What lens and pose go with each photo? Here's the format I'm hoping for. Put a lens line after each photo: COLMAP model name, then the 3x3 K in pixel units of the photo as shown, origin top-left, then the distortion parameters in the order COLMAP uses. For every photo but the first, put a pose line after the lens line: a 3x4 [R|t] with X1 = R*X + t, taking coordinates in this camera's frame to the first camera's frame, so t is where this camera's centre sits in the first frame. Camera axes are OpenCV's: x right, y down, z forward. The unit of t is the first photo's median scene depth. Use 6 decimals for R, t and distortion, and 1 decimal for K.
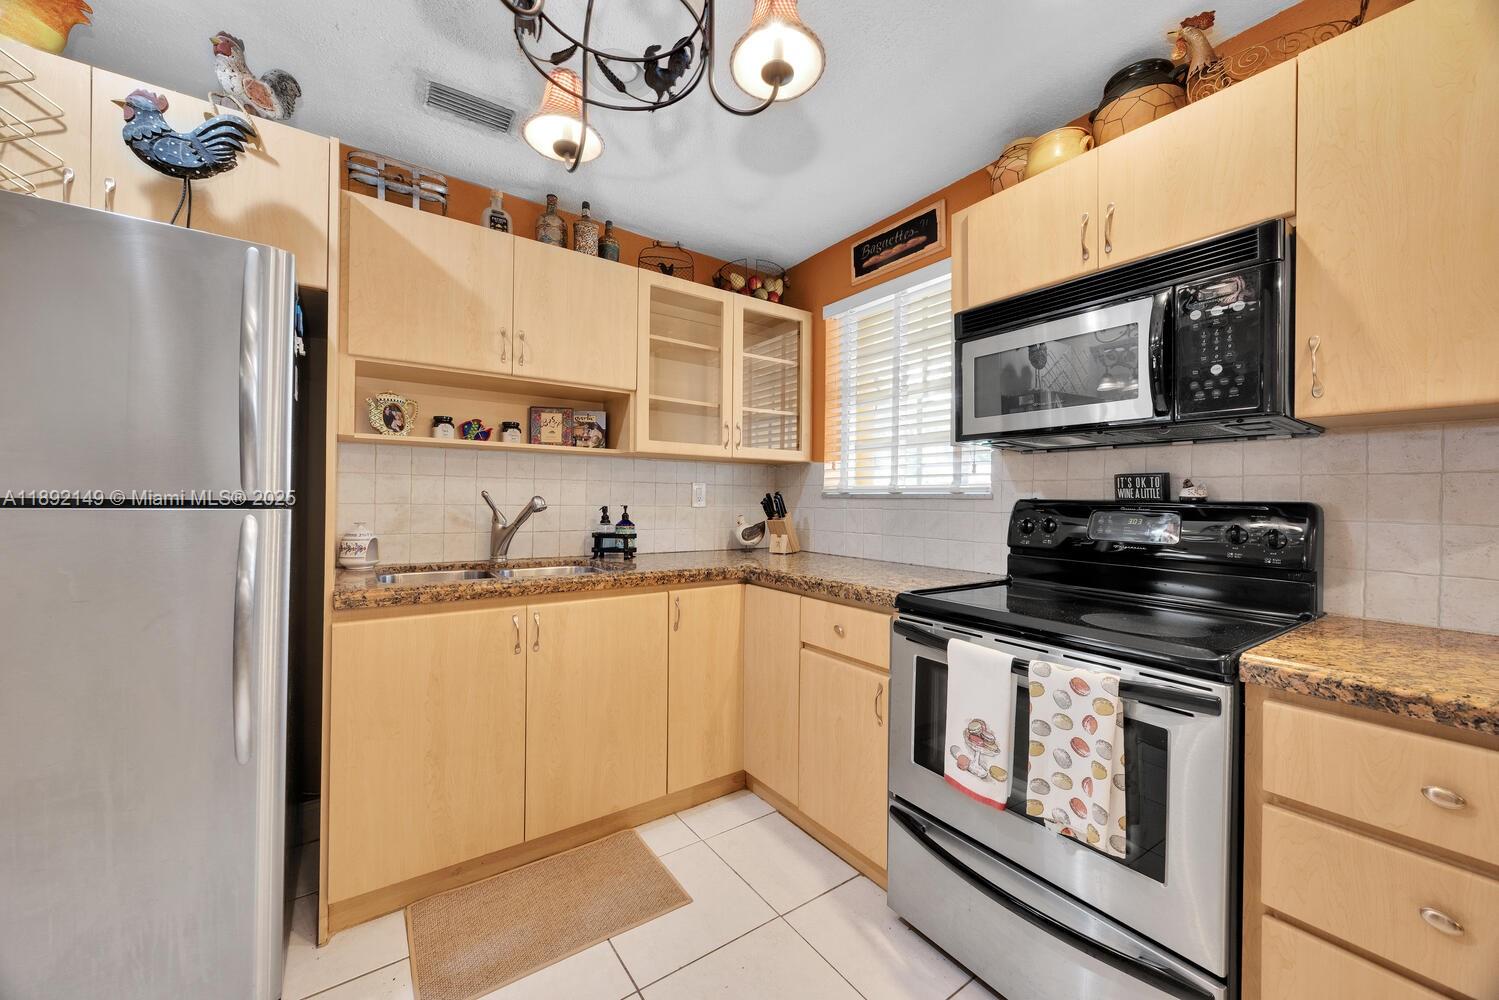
lens RADIAL K [[568.2, 0, 748.6], [0, 568.2, 498.5], [0, 0, 1]] dist [0.000337, -0.000268]
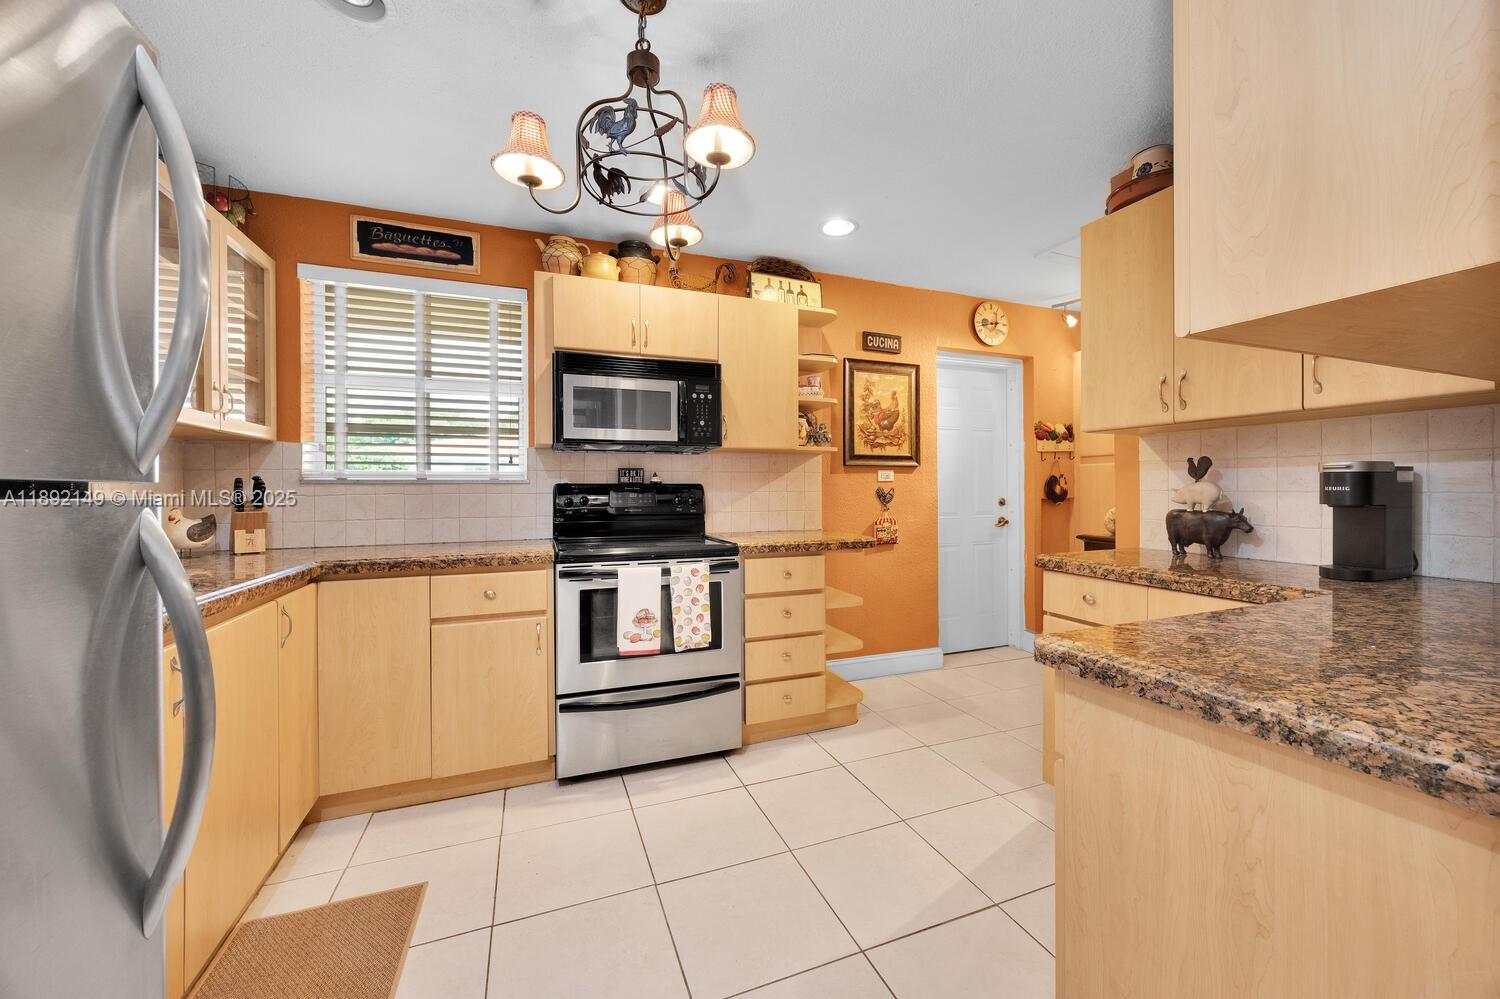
lens RADIAL K [[578.7, 0, 768.3], [0, 578.7, 494.4], [0, 0, 1]] dist [0.000108, 0.000151]
pose [[0.226600, -0.019075, 0.973801, -0.971491], [0.009197, 0.999806, 0.017444, 0.009433], [-0.973944, 0.005004, 0.226731, 0.181313]]
